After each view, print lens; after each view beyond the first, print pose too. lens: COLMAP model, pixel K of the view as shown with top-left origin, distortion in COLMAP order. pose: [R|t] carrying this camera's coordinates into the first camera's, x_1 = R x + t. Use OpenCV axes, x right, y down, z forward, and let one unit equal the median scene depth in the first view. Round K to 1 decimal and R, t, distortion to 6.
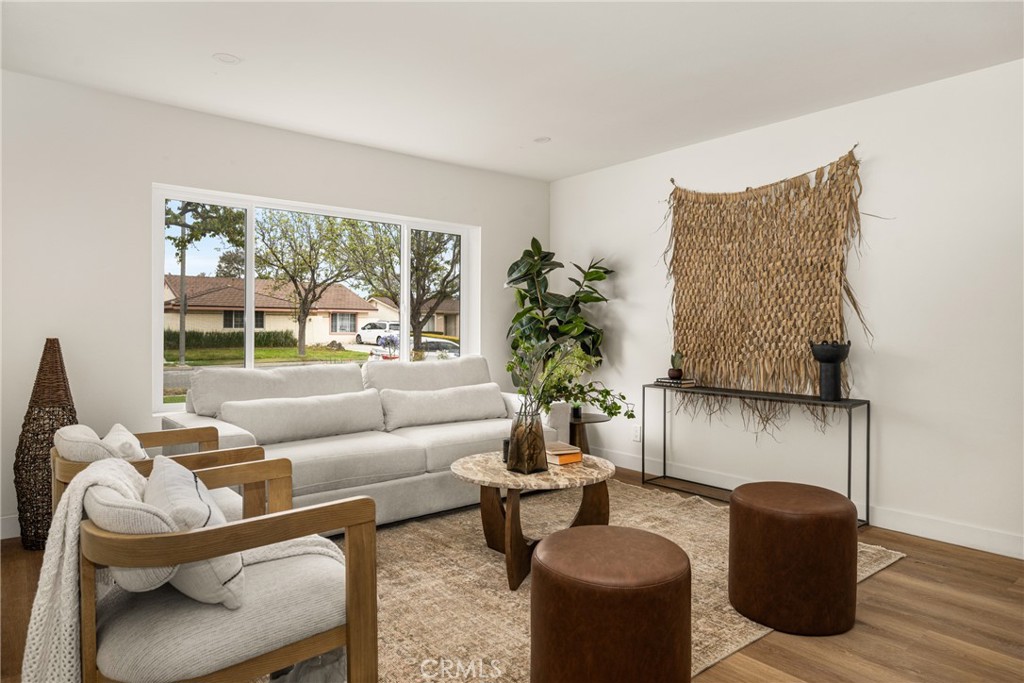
lens RADIAL K [[630.3, 0, 514.2], [0, 630.3, 330.4], [0, 0, 1]] dist [0.001875, 0.000932]
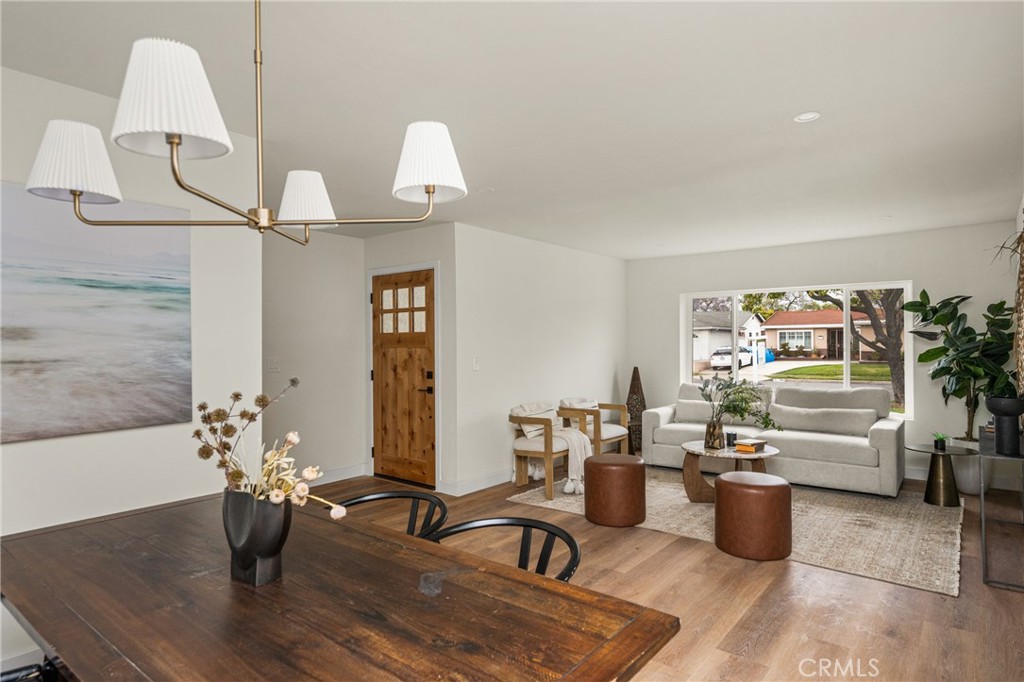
lens RADIAL K [[571.0, 0, 506.9], [0, 571.0, 343.6], [0, 0, 1]] dist [0.002398, 0.000407]
pose [[0.202647, -0.006431, -0.979231, 1.068786], [0.002993, 0.999978, -0.005948, -0.051245], [0.979247, -0.001726, 0.202662, 0.043861]]
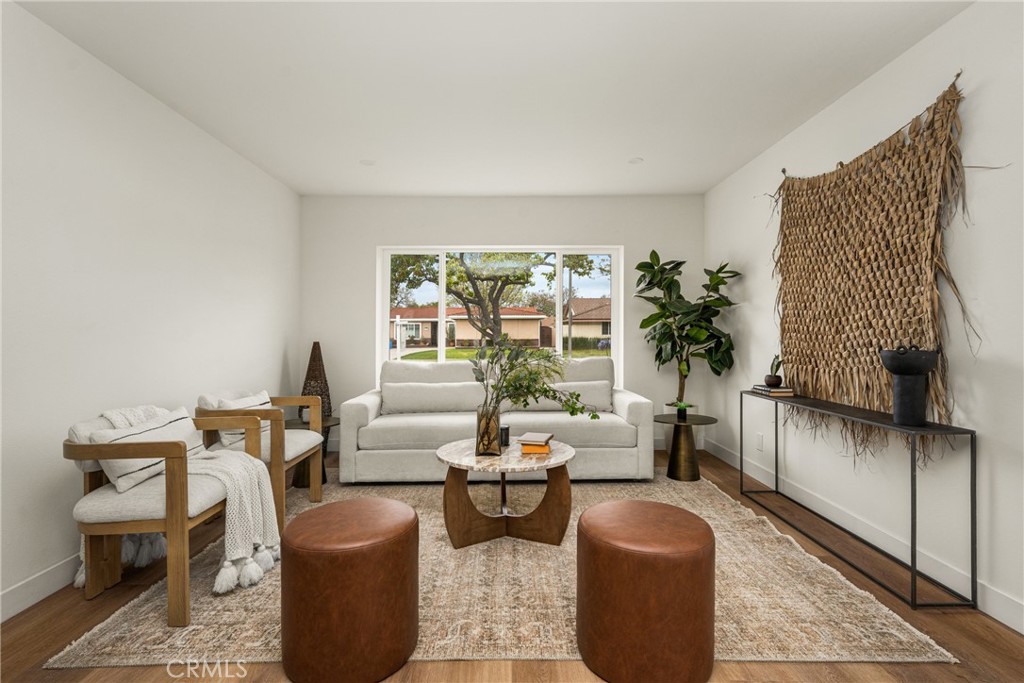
lens RADIAL K [[494.3, 0, 505.7], [0, 494.3, 333.1], [0, 0, 1]] dist [0.005287, -0.000229]
pose [[0.773729, -0.010022, -0.633438, 0.442450], [0.005836, 0.999945, -0.008691, 0.003409], [0.633490, 0.003028, 0.773745, 0.208550]]
